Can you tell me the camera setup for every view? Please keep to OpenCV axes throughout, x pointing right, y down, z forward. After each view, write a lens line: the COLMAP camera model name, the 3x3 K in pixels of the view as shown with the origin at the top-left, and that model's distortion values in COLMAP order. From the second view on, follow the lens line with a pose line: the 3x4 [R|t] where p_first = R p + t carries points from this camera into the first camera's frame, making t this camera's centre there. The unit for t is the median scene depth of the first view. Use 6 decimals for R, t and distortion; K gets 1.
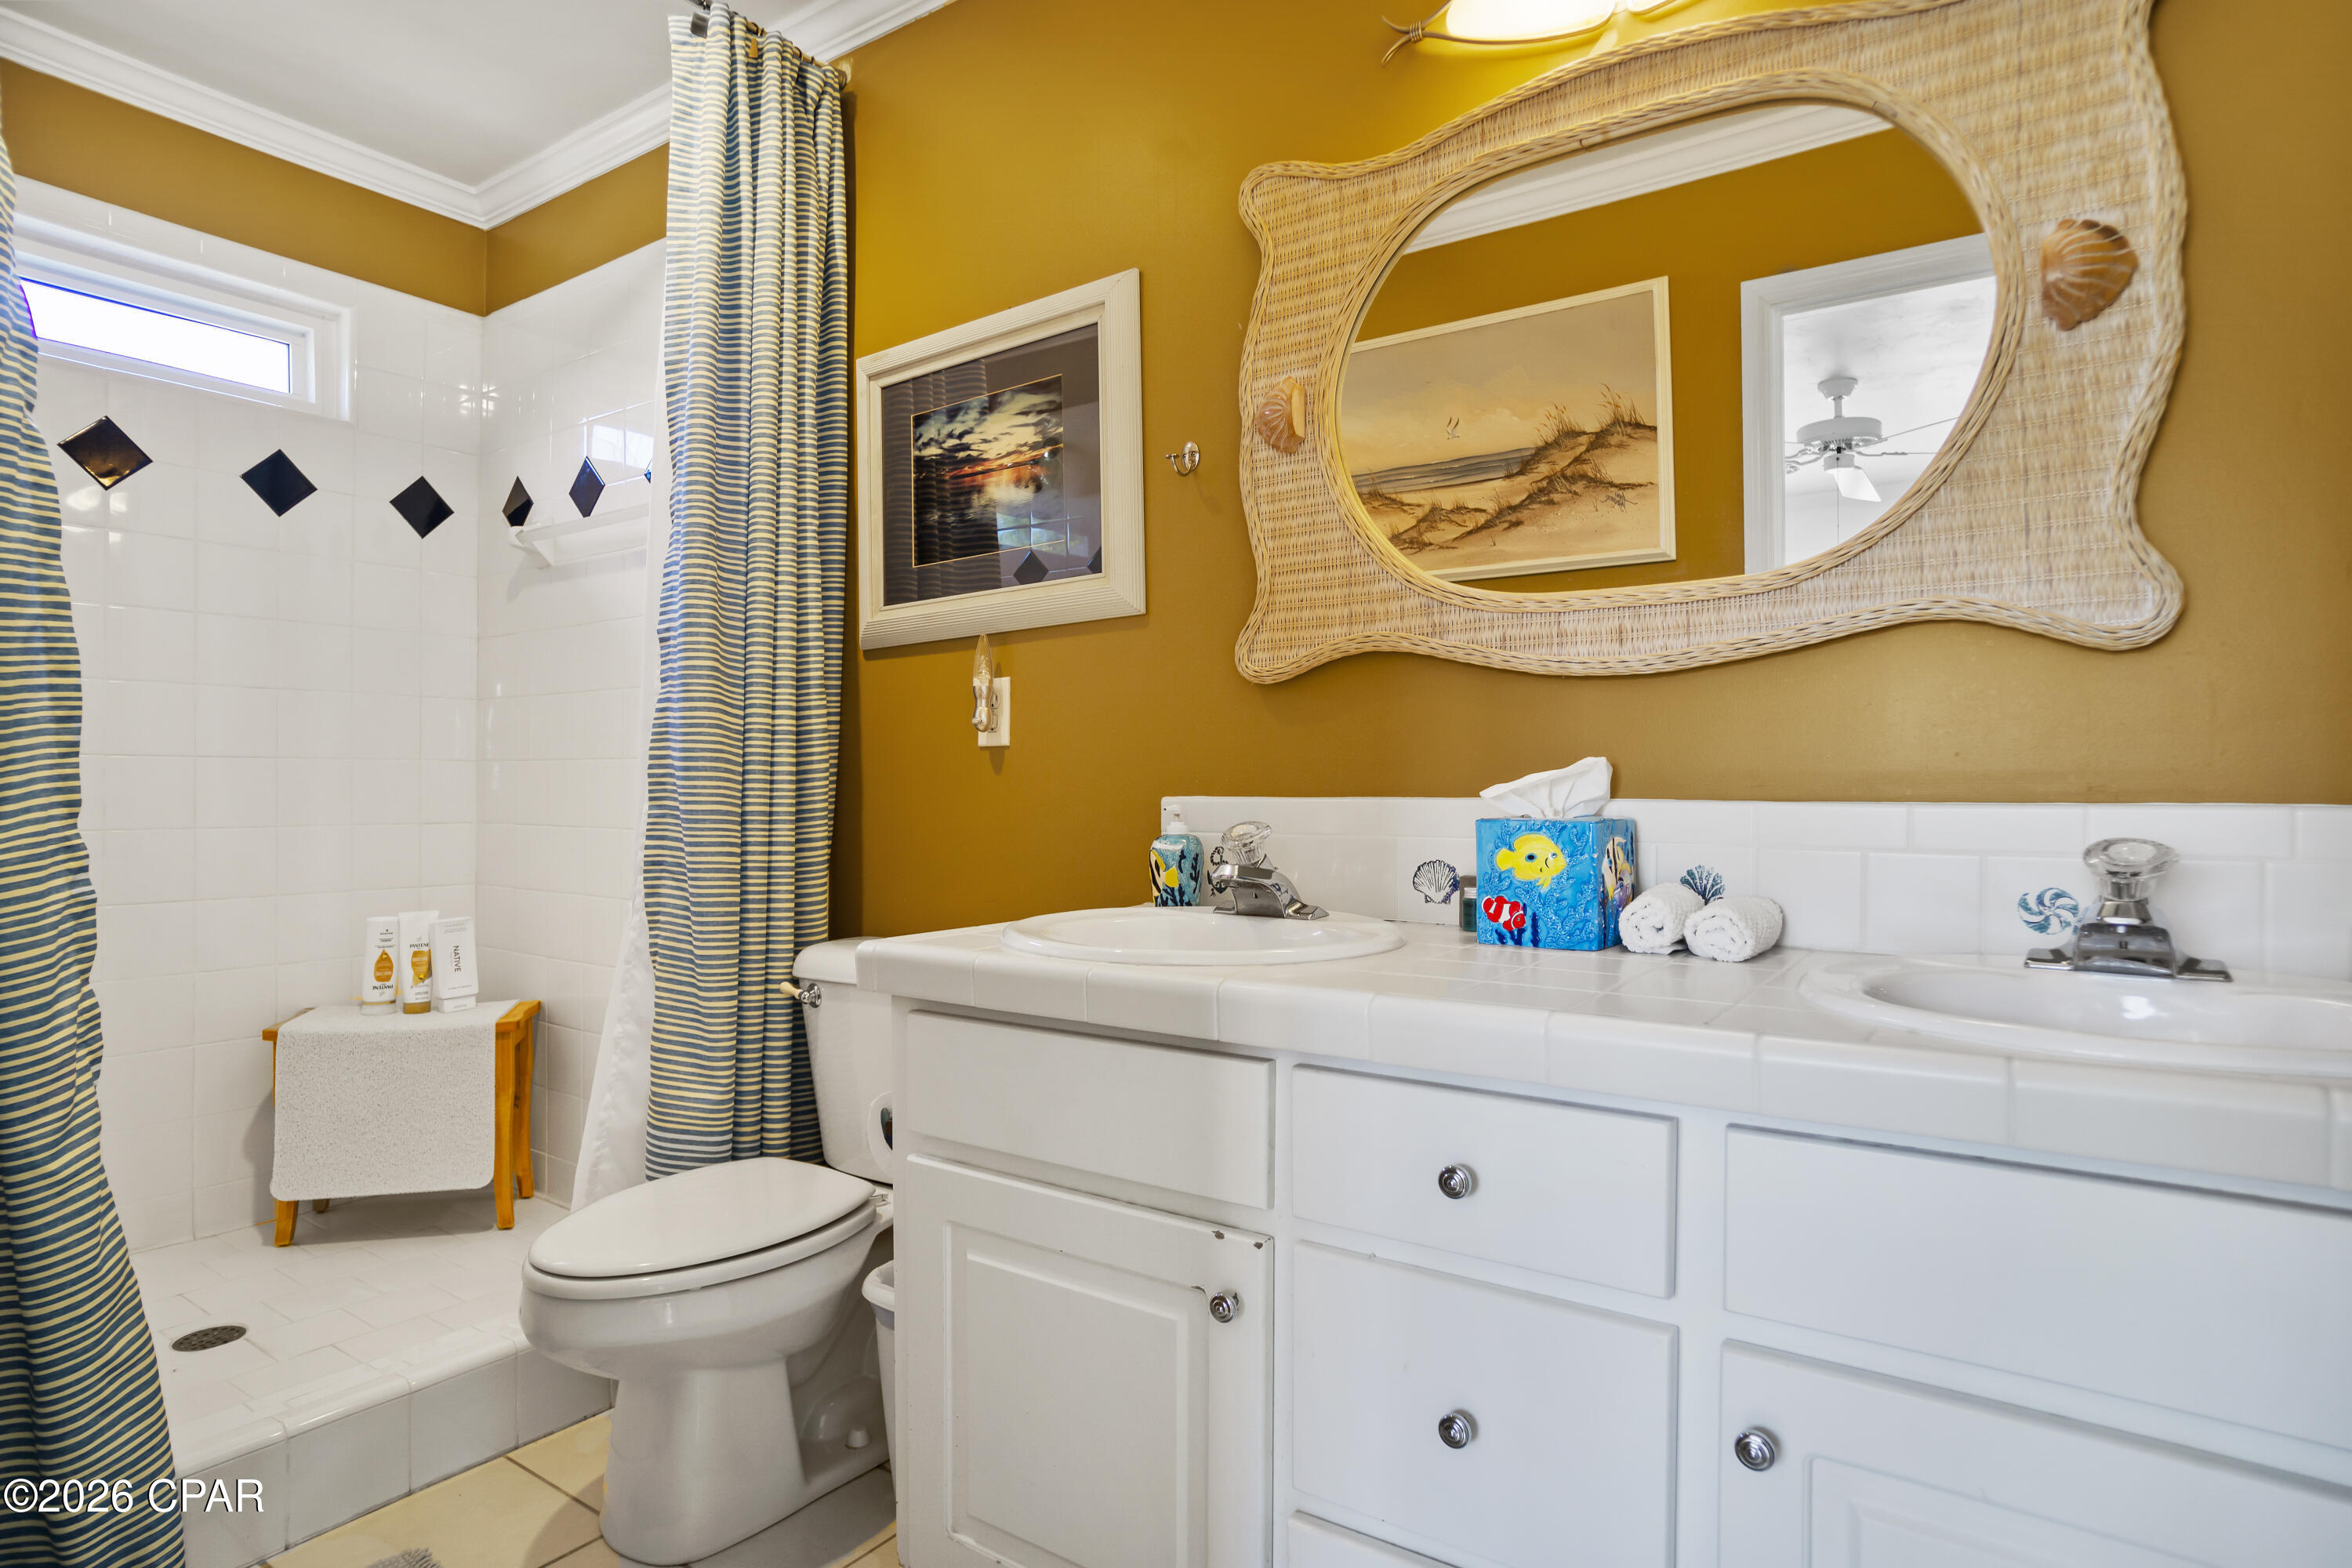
lens RADIAL K [[1284.5, 0, 1162.6], [0, 1284.5, 785.6], [0, 0, 1]] dist [-0.047269, 0.026467]
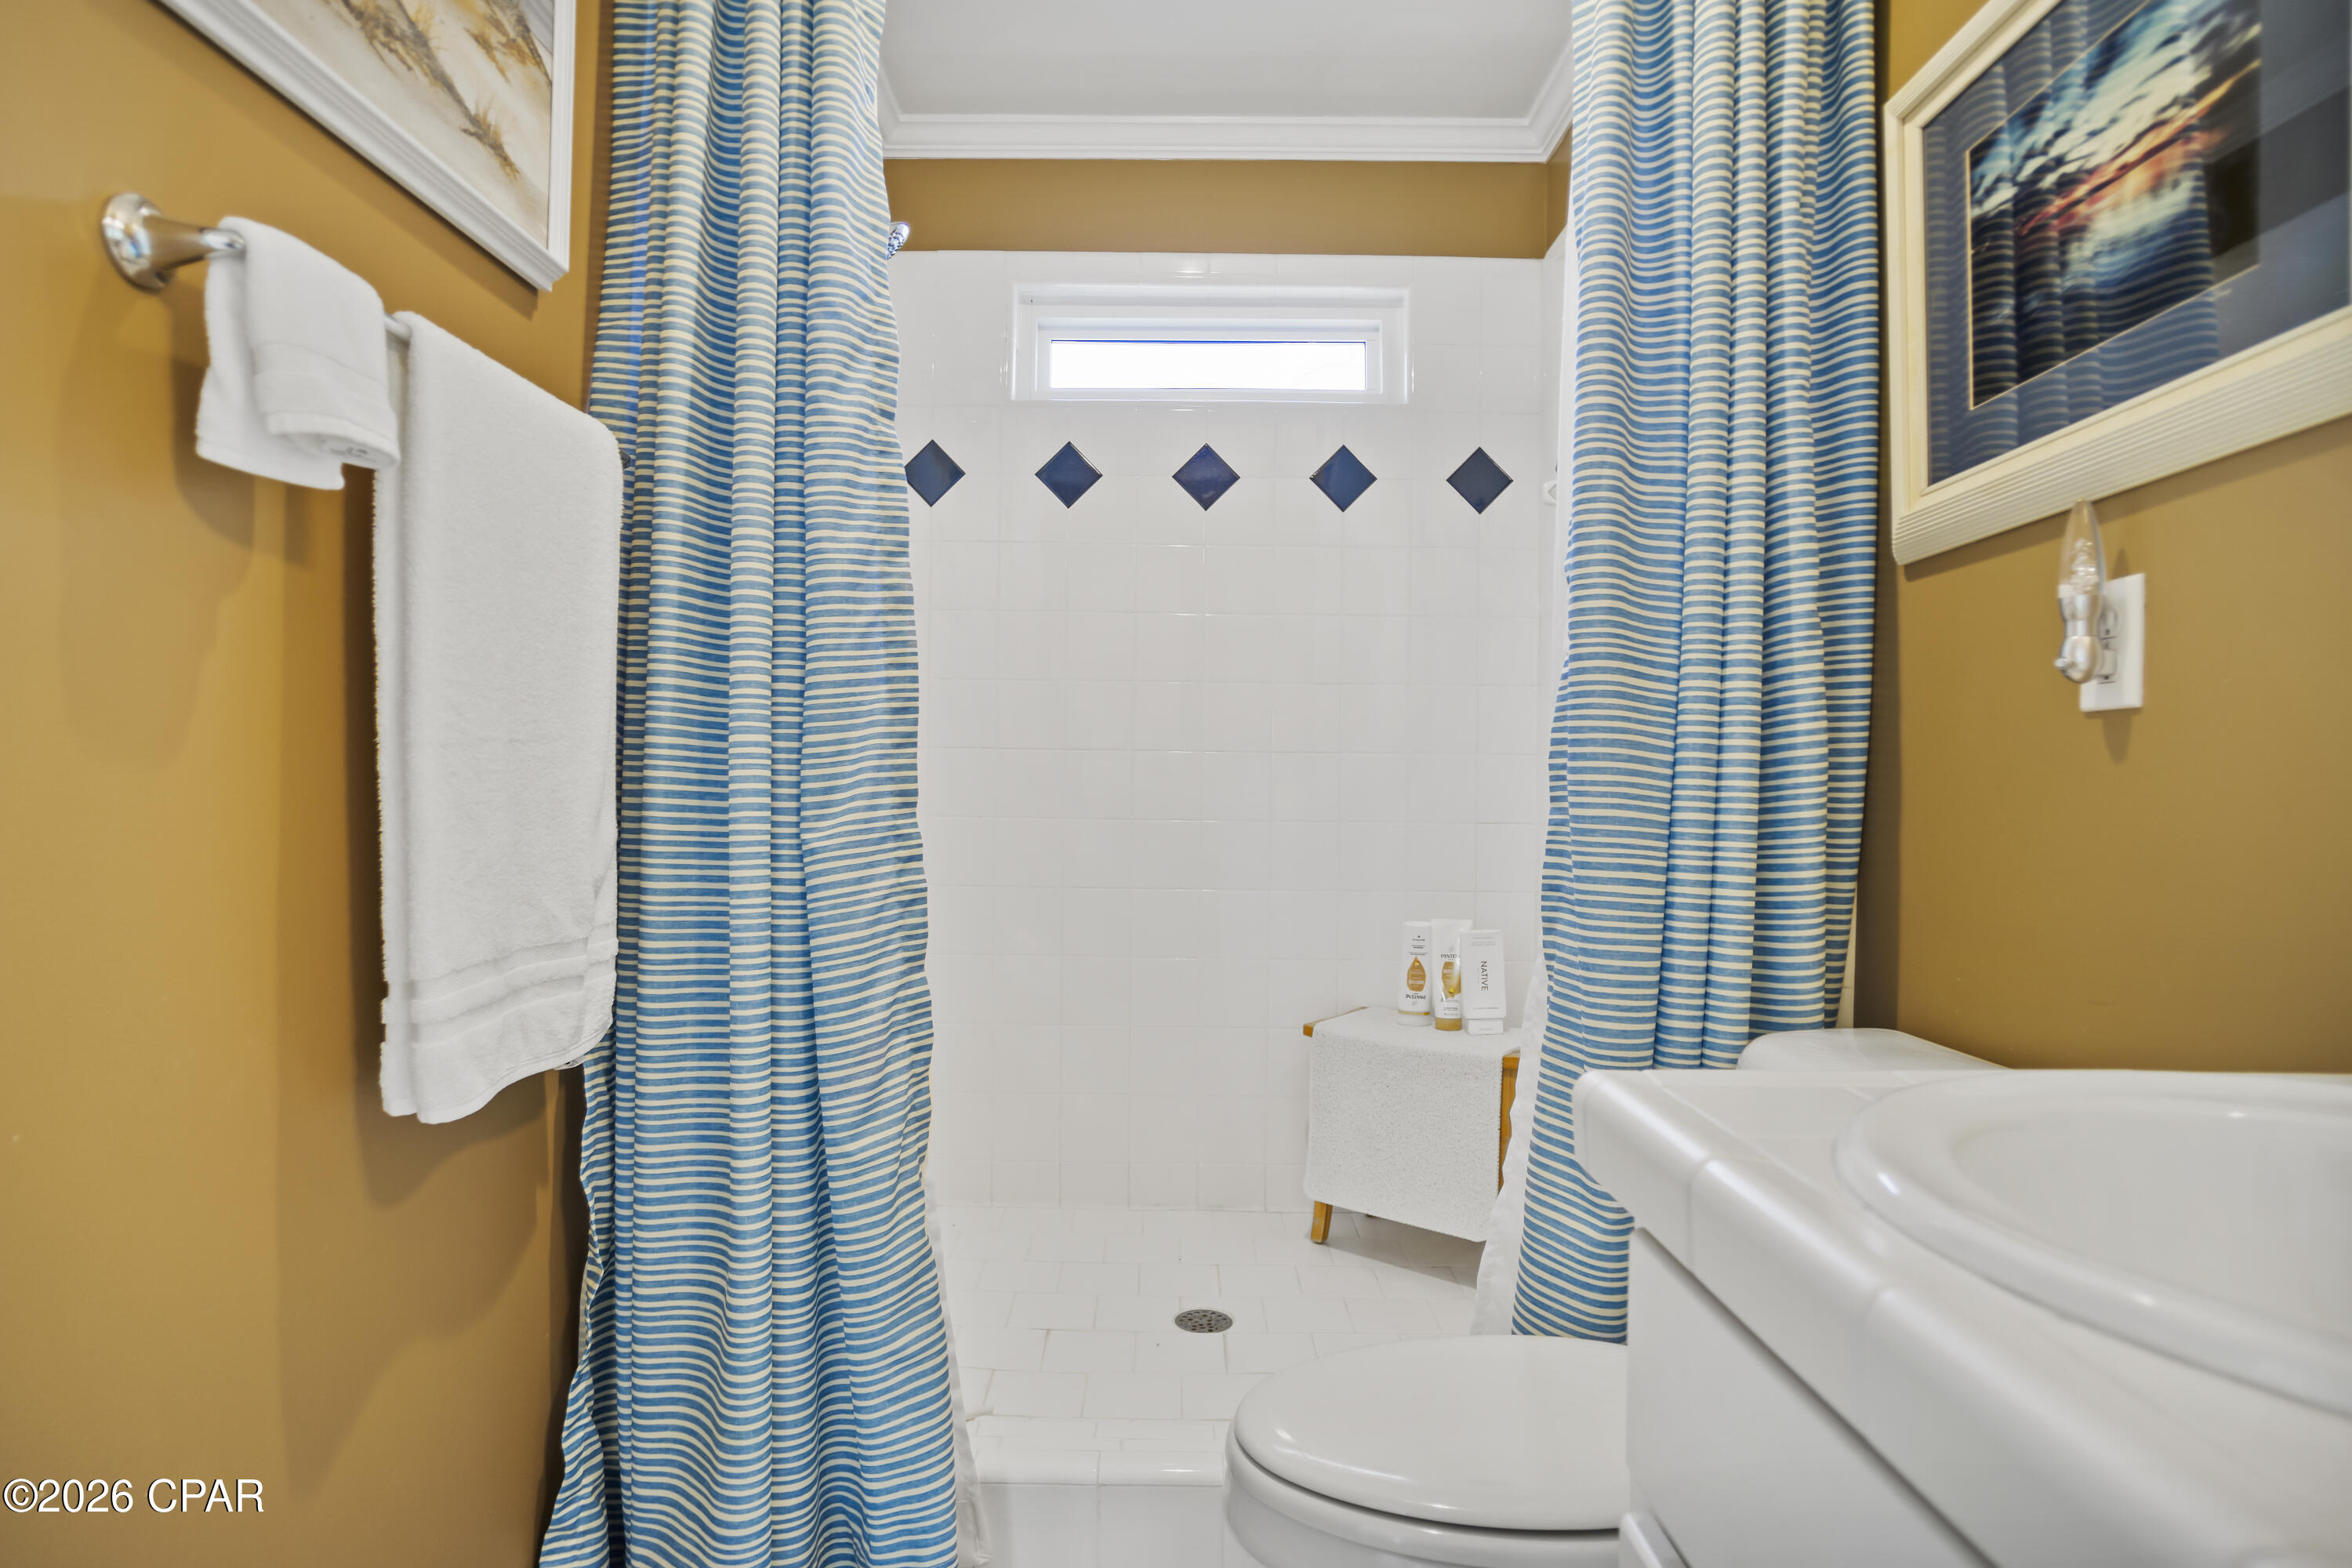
lens RADIAL K [[1284.5, 0, 1159.6], [0, 1284.5, 779.7], [0, 0, 1]] dist [-0.047269, 0.026467]
pose [[0.568668, 0.003482, -0.822560, 0.071536], [-0.008850, 0.999959, -0.001886, 0.002434], [0.822519, 0.008352, 0.568676, 0.388126]]
